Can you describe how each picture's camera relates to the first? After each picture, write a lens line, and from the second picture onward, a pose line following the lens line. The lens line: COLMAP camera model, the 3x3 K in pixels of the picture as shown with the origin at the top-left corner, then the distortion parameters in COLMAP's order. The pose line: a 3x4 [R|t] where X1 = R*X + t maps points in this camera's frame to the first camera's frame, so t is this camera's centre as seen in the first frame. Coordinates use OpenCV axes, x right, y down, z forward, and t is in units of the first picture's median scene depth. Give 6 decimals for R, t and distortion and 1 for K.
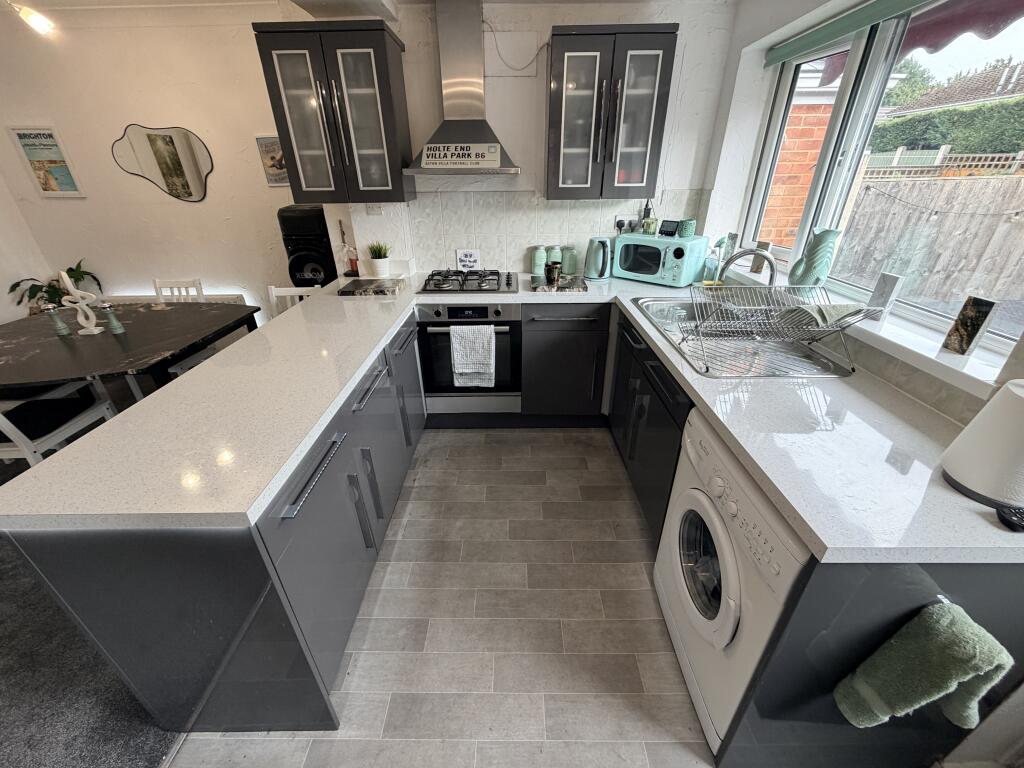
lens RADIAL K [[403.4, 0, 512.0], [0, 403.4, 384.0], [0, 0, 1]] dist [-0.000163, -0.000324]
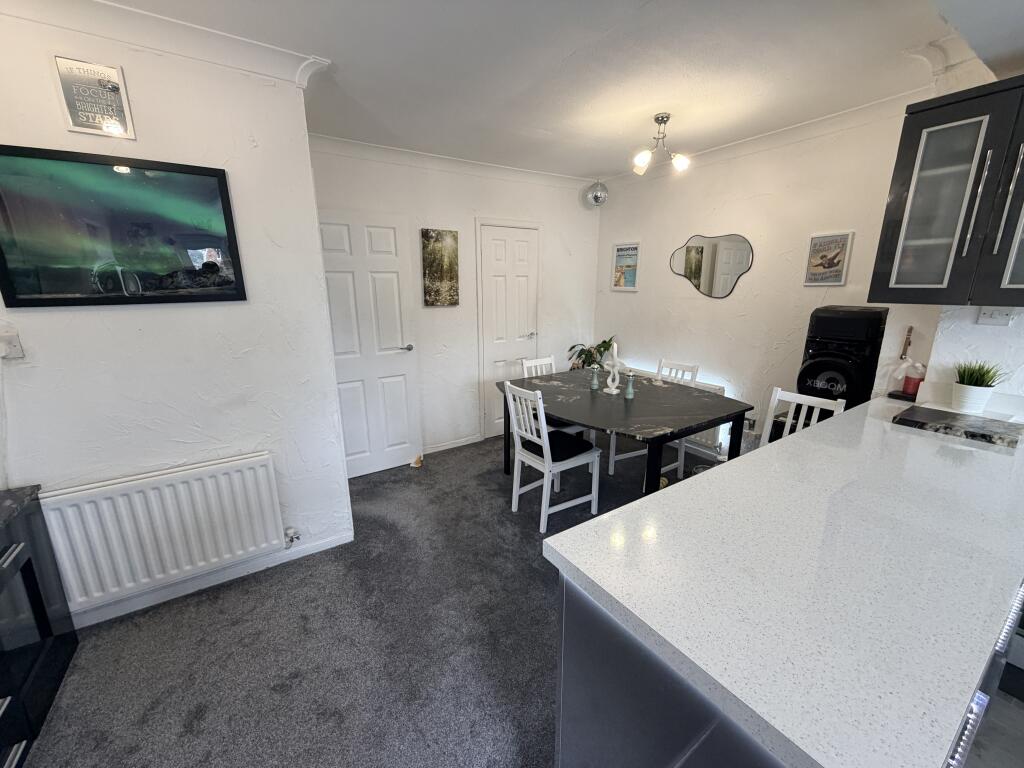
lens RADIAL K [[403.4, 0, 512.0], [0, 403.4, 384.0], [0, 0, 1]] dist [-0.000163, -0.000324]
pose [[0.562211, 0.208928, -0.800167, -0.216017], [-0.389619, 0.920369, -0.033439, 0.004243], [0.729463, 0.330560, 0.598844, 0.046792]]
